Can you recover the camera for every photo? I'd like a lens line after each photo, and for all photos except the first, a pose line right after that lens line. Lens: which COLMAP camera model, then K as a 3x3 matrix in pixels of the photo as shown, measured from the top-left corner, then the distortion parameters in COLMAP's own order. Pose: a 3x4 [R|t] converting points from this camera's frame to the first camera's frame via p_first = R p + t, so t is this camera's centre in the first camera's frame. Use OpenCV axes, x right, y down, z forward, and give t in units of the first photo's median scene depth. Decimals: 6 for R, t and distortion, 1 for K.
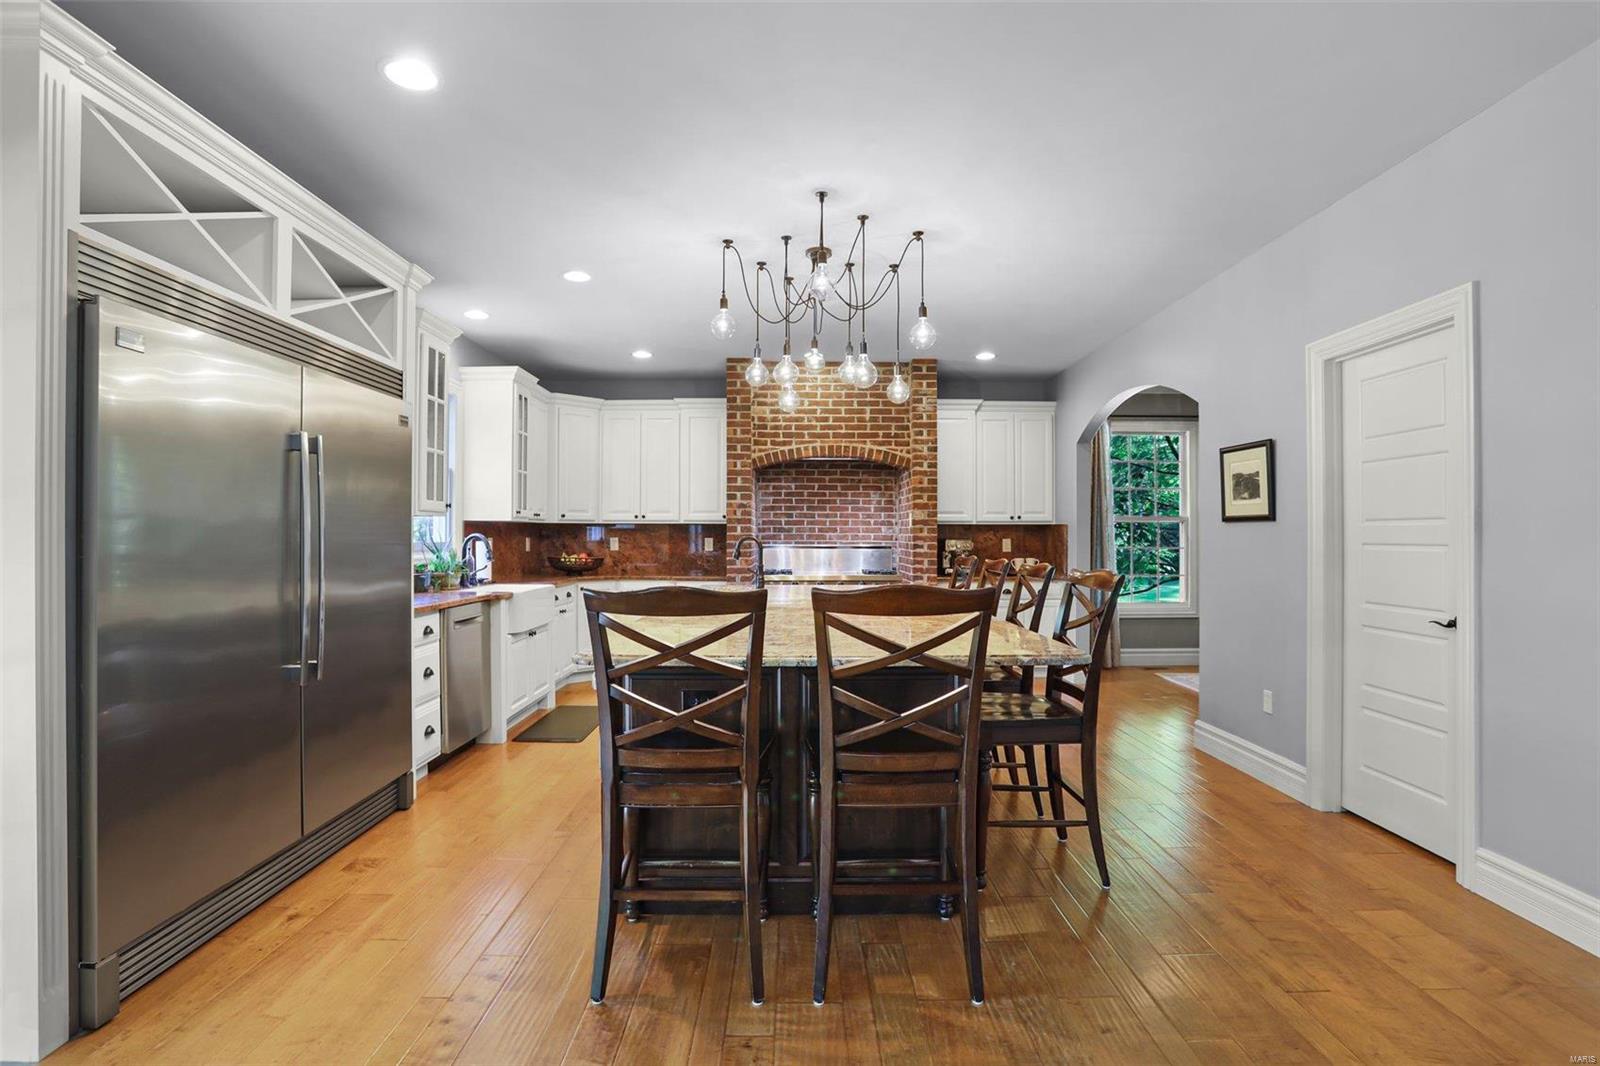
lens RADIAL K [[785.8, 0, 801.0], [0, 785.8, 531.8], [0, 0, 1]] dist [-0.043048, 0.011830]
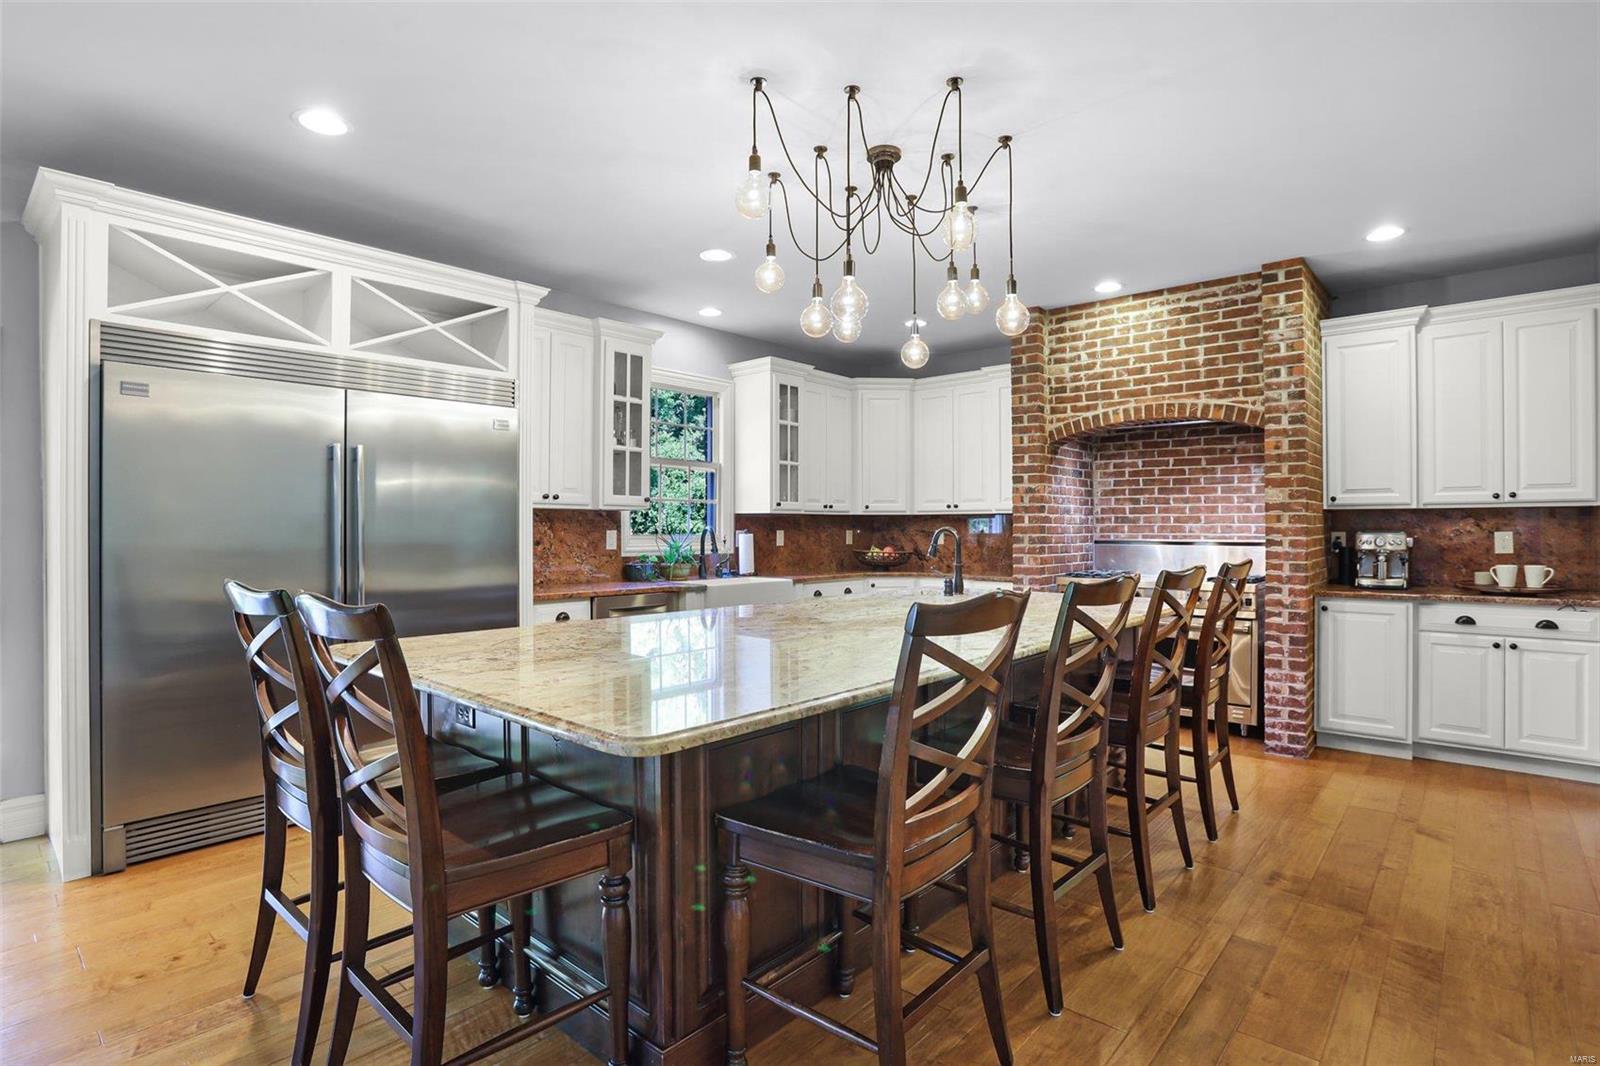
lens RADIAL K [[797.2, 0, 801.2], [0, 797.2, 526.5], [0, 0, 1]] dist [-0.048986, 0.009252]
pose [[0.744415, -0.003136, -0.667710, 0.293912], [0.005235, 0.999986, 0.001140, 0.001691], [0.667697, -0.004344, 0.744421, 0.233705]]
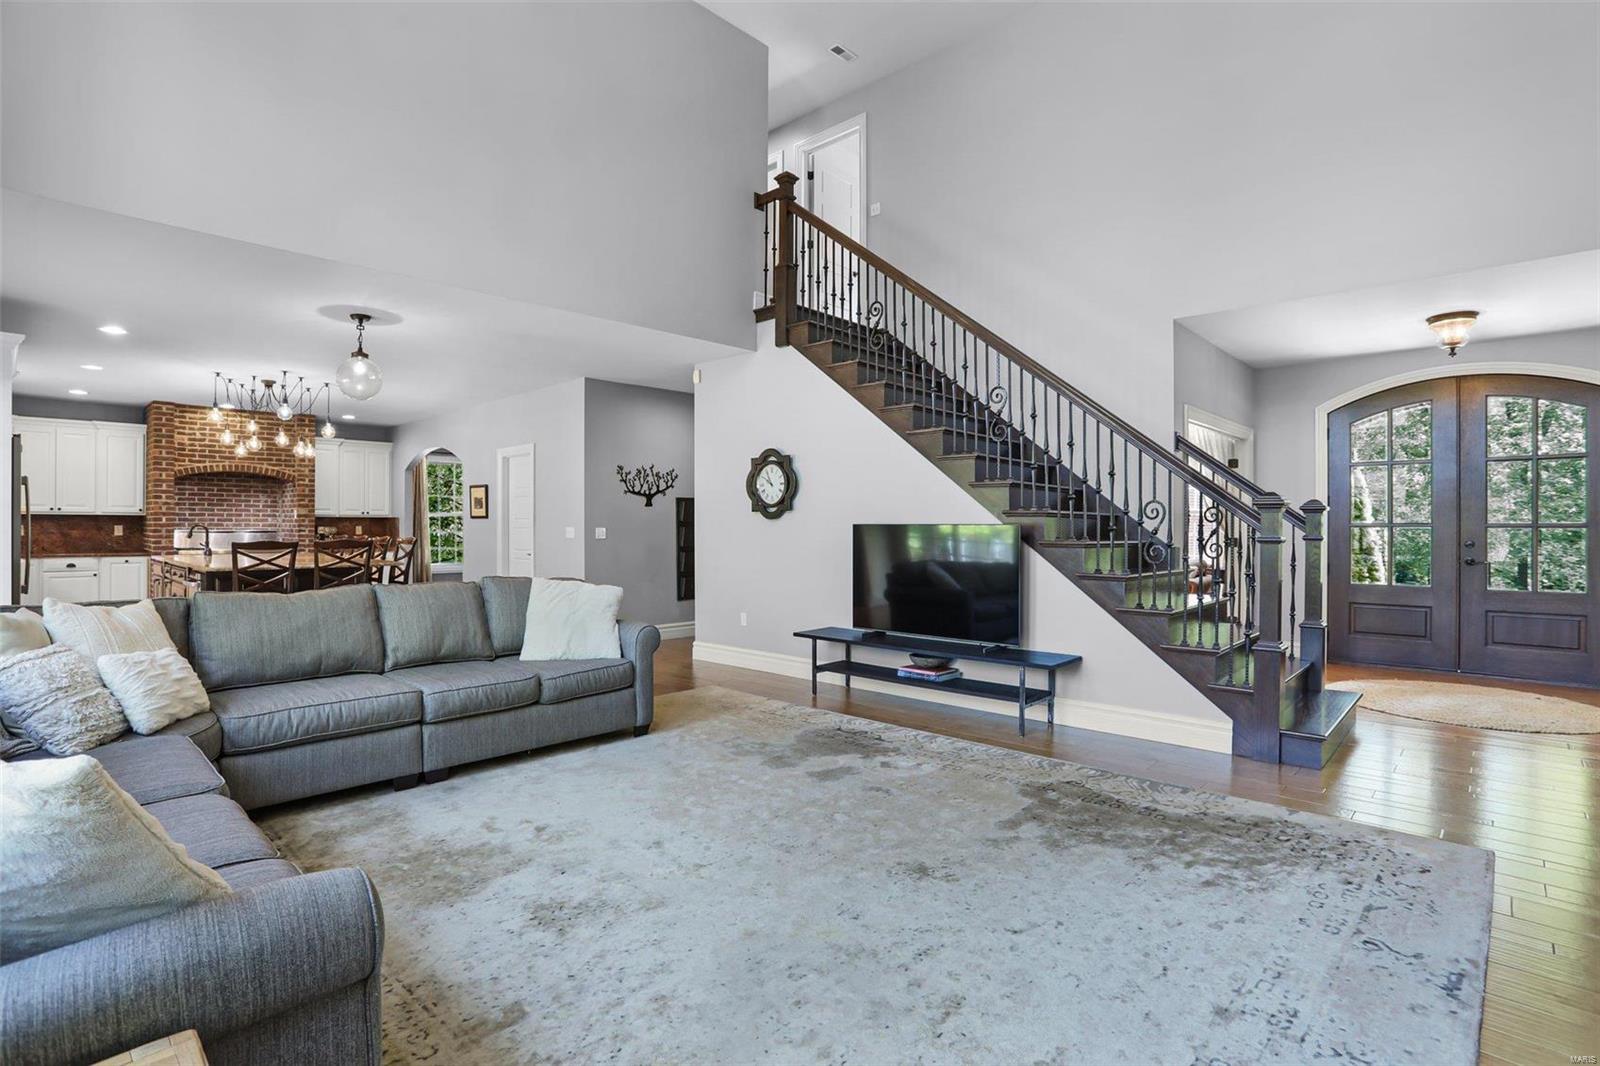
lens RADIAL K [[785.8, 0, 790.6], [0, 785.8, 533.5], [0, 0, 1]] dist [-0.043048, 0.011830]
pose [[0.702319, -0.006266, 0.711835, -0.275672], [-0.005465, 0.999884, 0.014194, -0.003783], [-0.711842, -0.013859, 0.702203, -0.825025]]
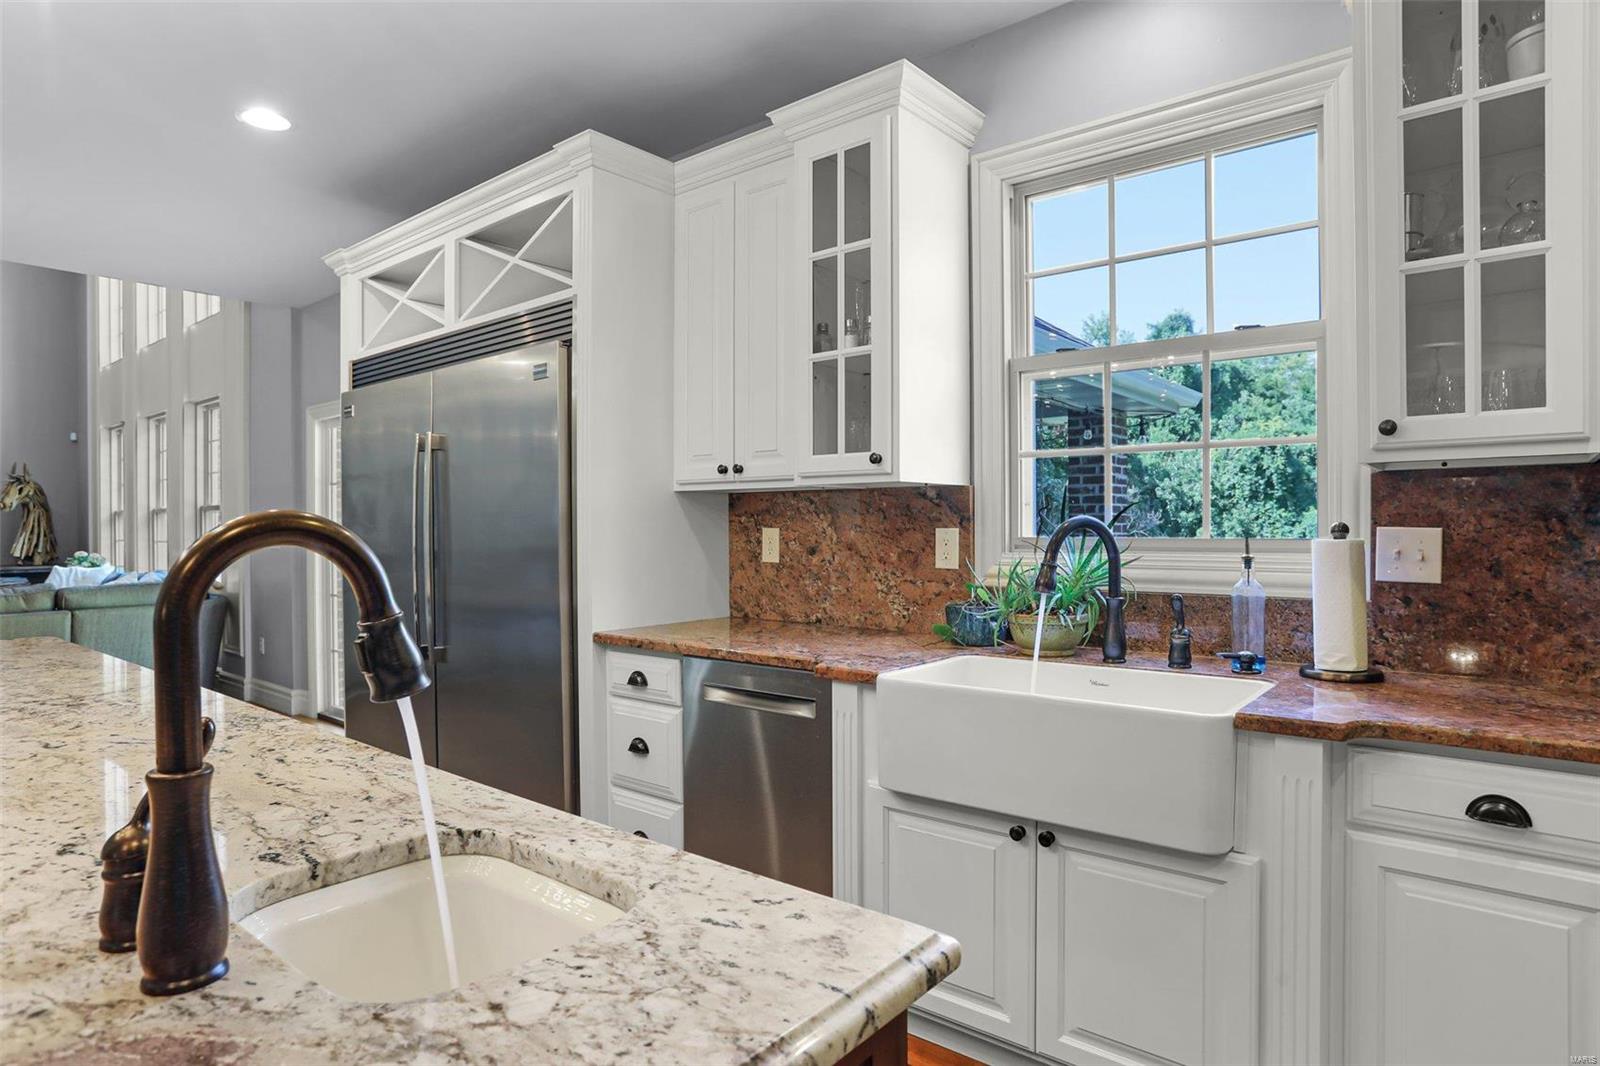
lens RADIAL K [[900.6, 0, 804.1], [0, 900.6, 525.9], [0, 0, 1]] dist [-0.036049, -0.000324]
pose [[-0.642419, -0.000461, -0.766353, -0.008587], [0.008463, 0.999935, -0.007696, 0.007007], [0.766307, -0.011429, -0.642373, 0.913154]]
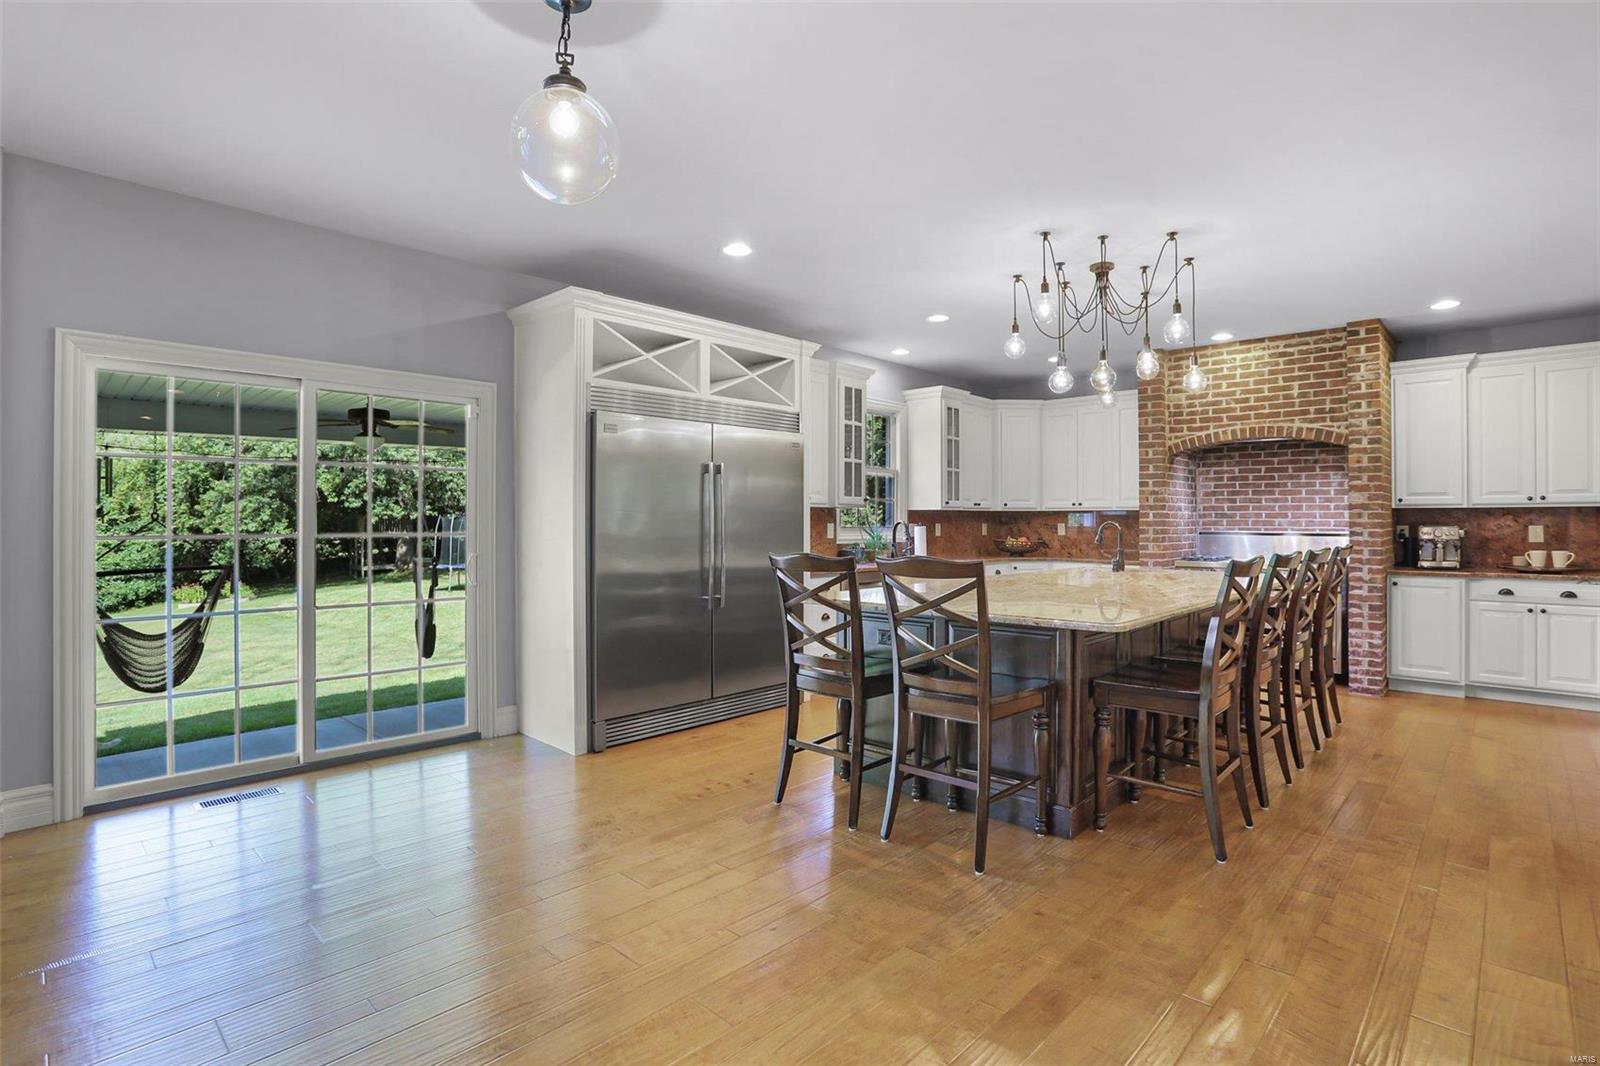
lens RADIAL K [[785.8, 0, 807.2], [0, 785.8, 516.4], [0, 0, 1]] dist [-0.043048, 0.011830]
pose [[0.726326, -0.004291, -0.687337, 0.295992], [0.003131, 0.999991, -0.002934, -0.000497], [0.687343, -0.000021, 0.726333, -0.054864]]
